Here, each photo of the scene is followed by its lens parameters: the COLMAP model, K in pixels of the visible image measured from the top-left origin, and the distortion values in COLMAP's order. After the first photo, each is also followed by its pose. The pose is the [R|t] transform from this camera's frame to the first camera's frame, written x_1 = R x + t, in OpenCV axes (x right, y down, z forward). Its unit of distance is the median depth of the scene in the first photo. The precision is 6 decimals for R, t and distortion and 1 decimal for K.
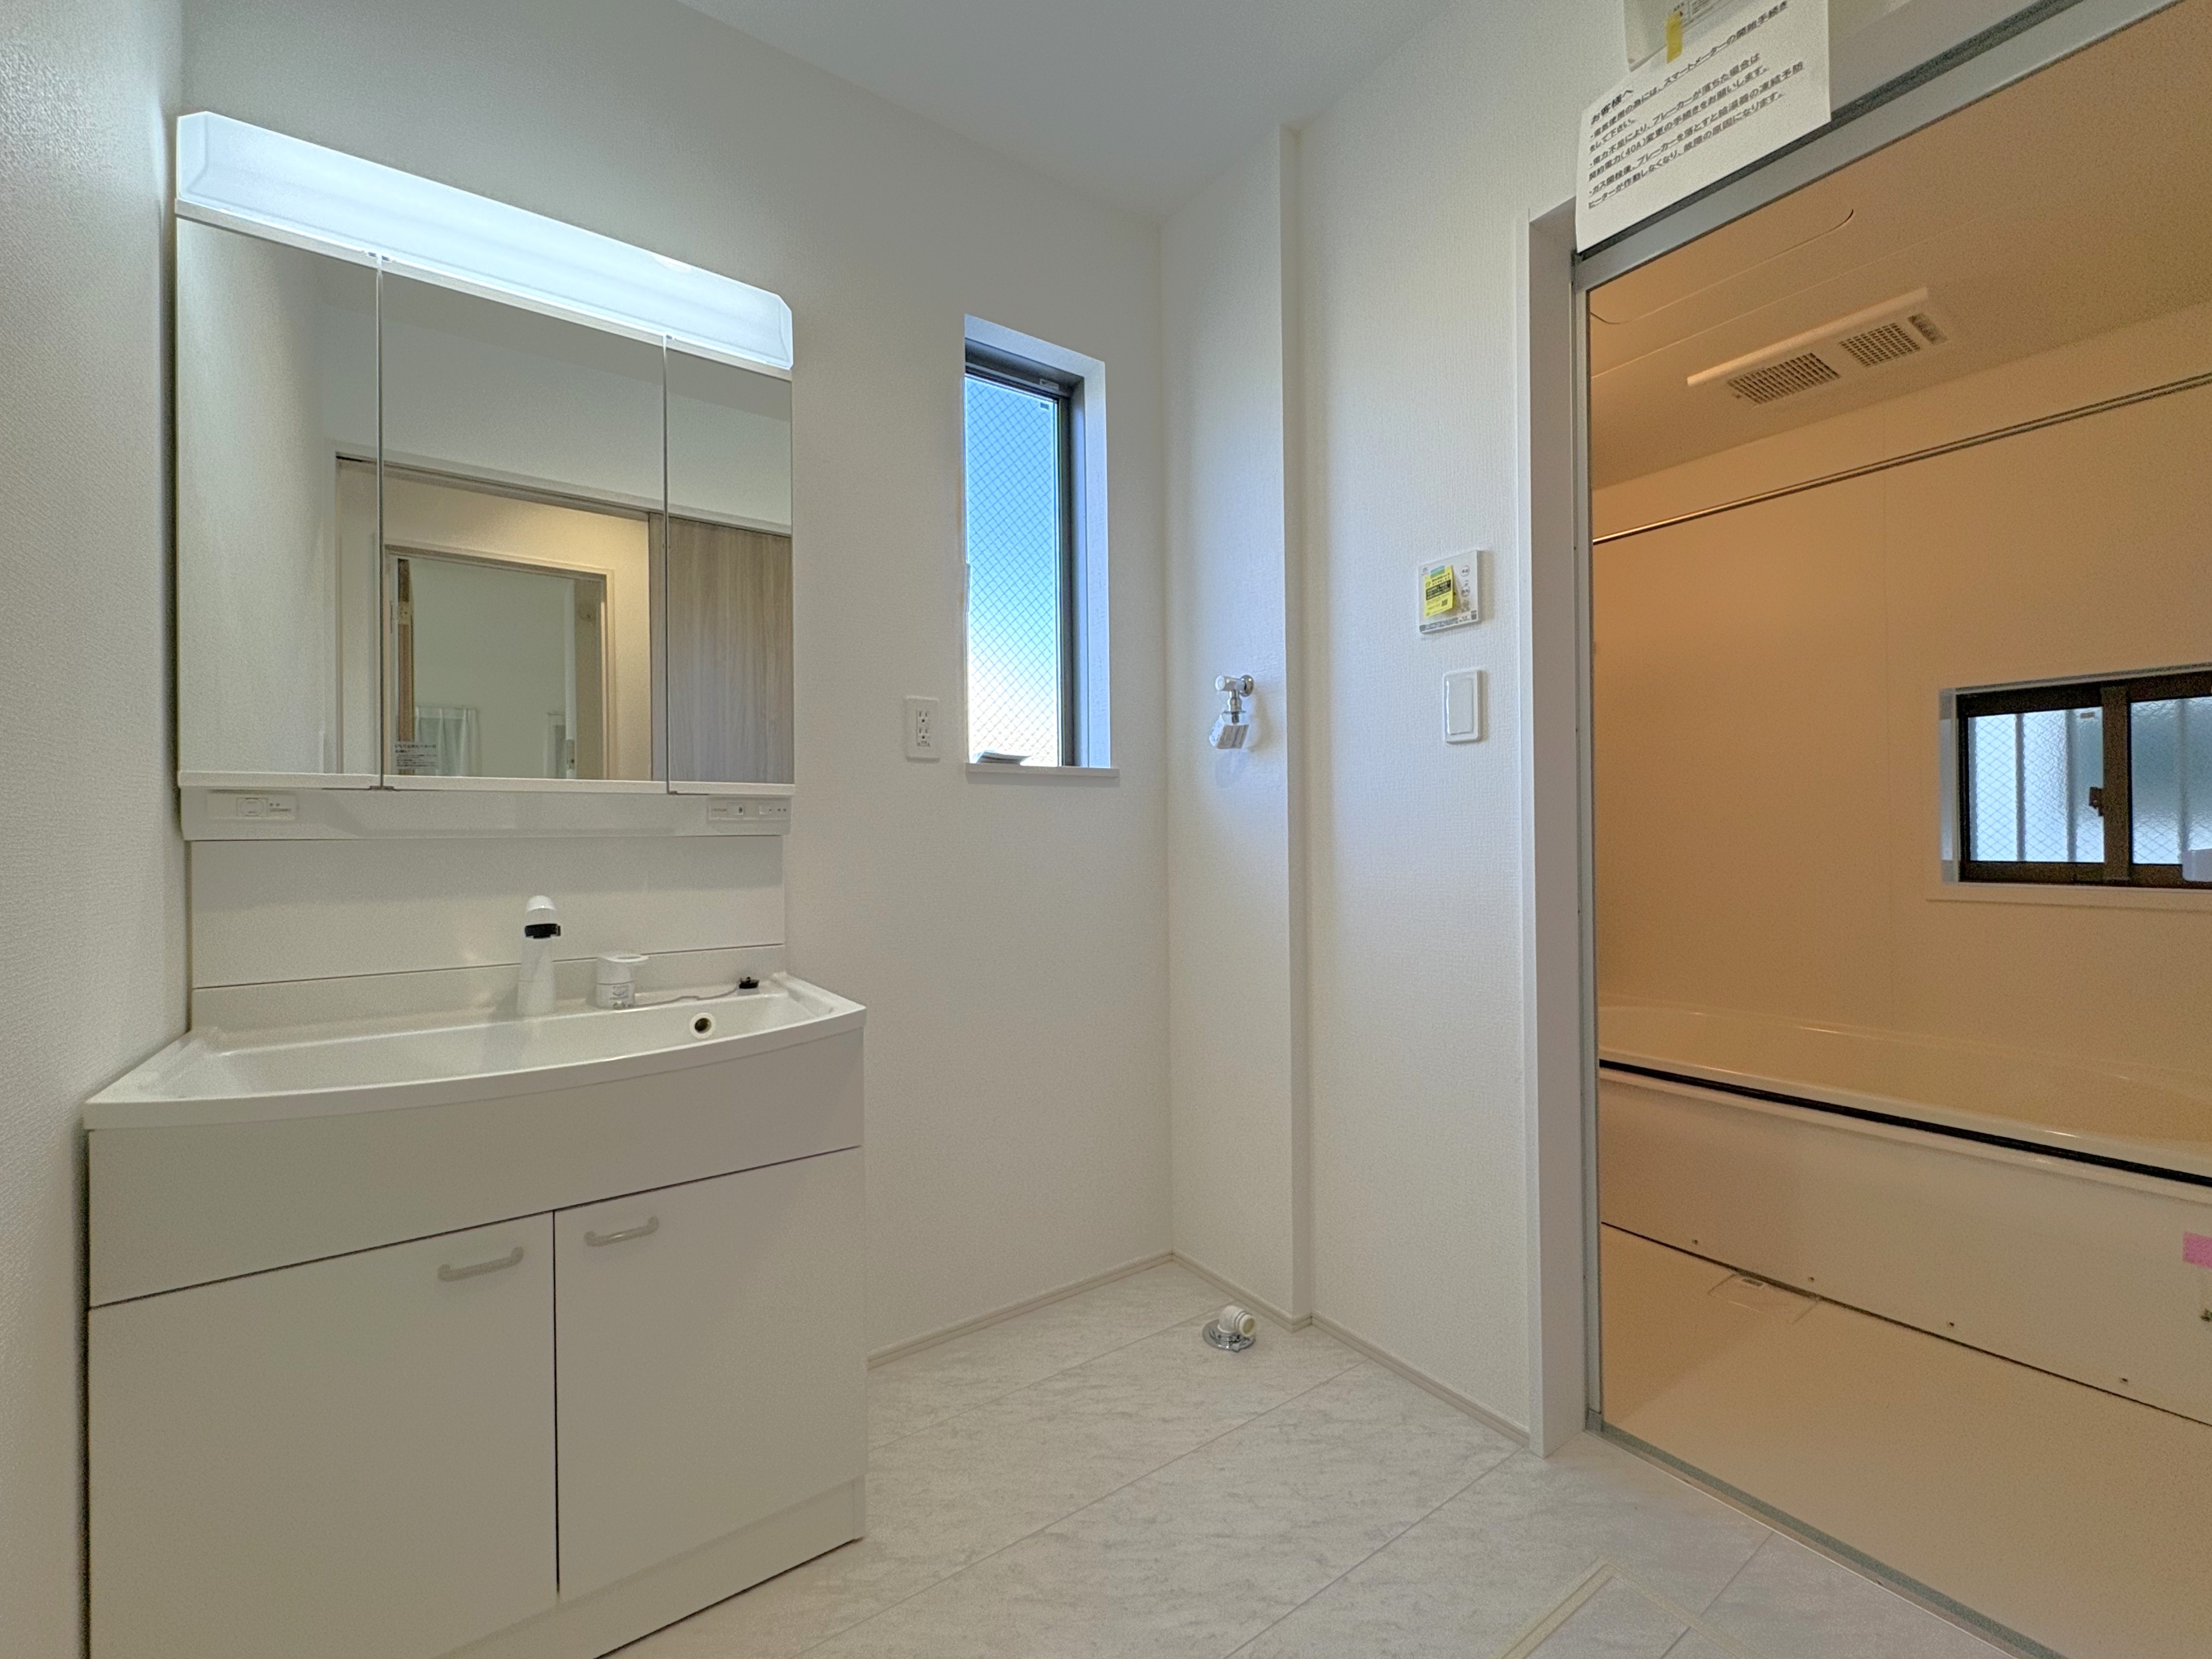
lens RADIAL K [[908.2, 0, 1106.0], [0, 908.2, 829.5], [0, 0, 1]] dist [-0.000398, -0.000450]
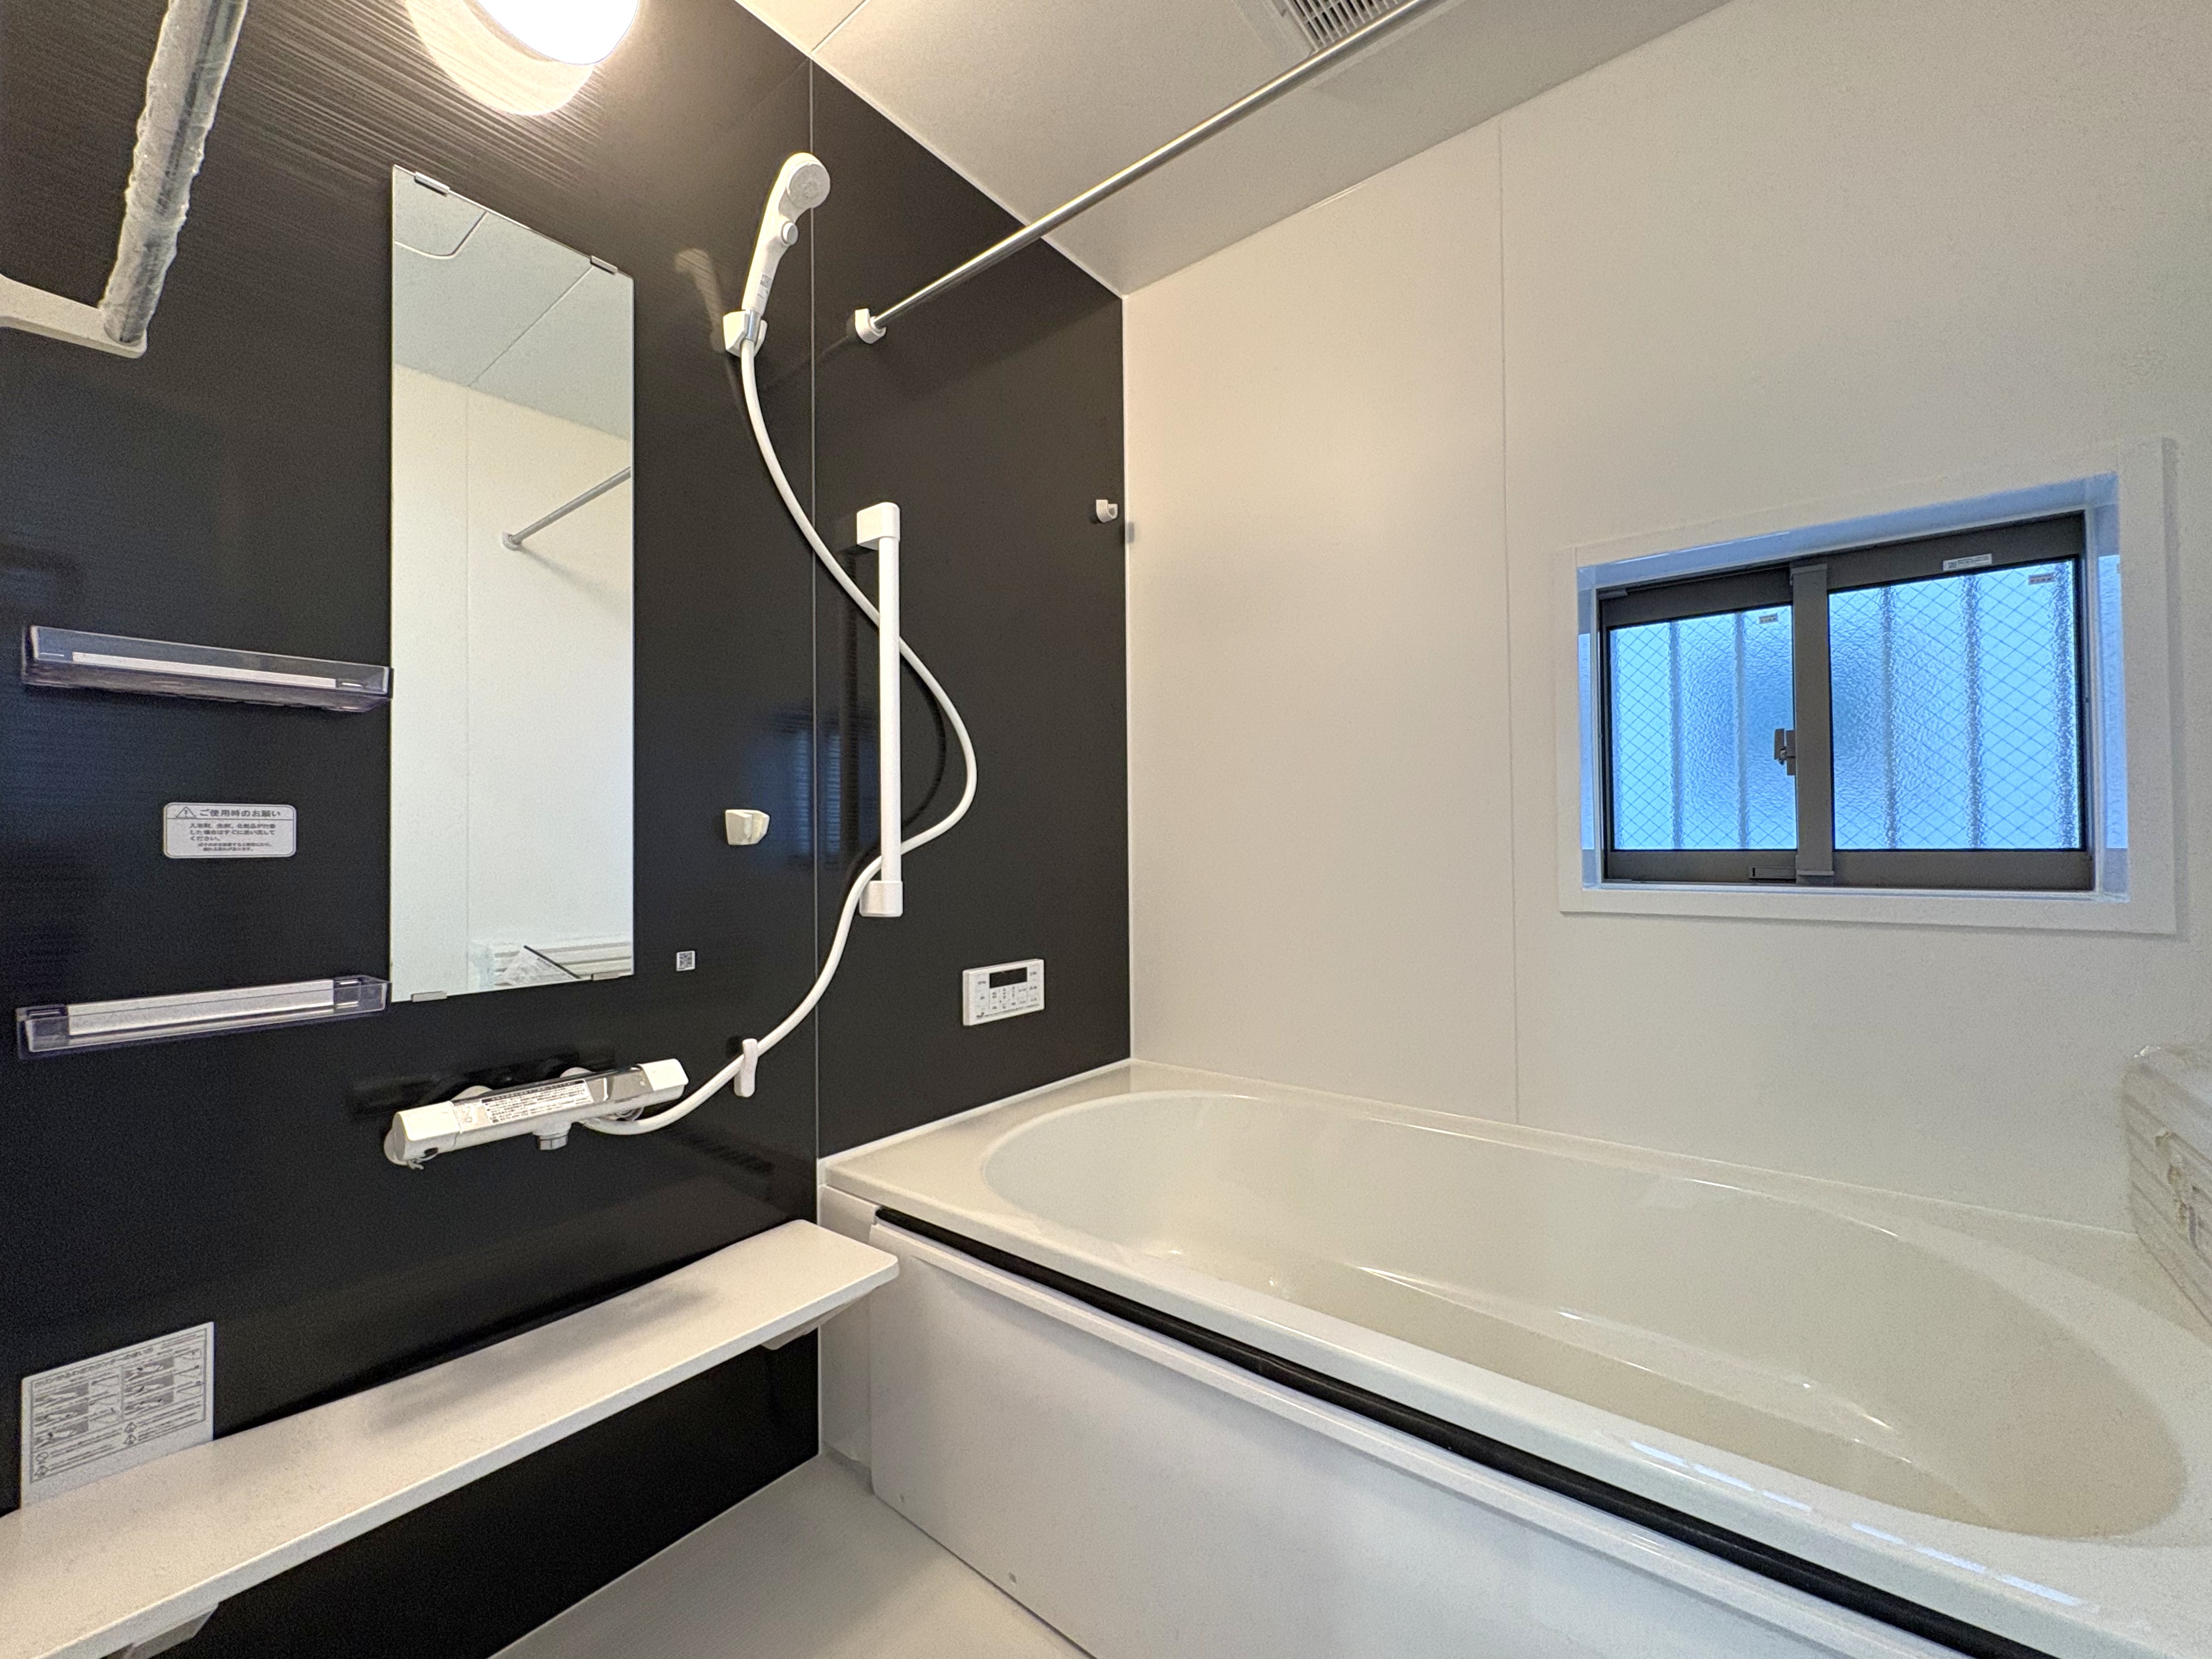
lens RADIAL K [[886.9, 0, 1097.4], [0, 886.9, 837.0], [0, 0, 1]] dist [0.000387, 0.000109]
pose [[0.958962, 0.005633, 0.283477, 0.506714], [-0.002054, 0.999914, -0.012922, 0.041135], [-0.283526, 0.011809, 0.958892, 0.600999]]
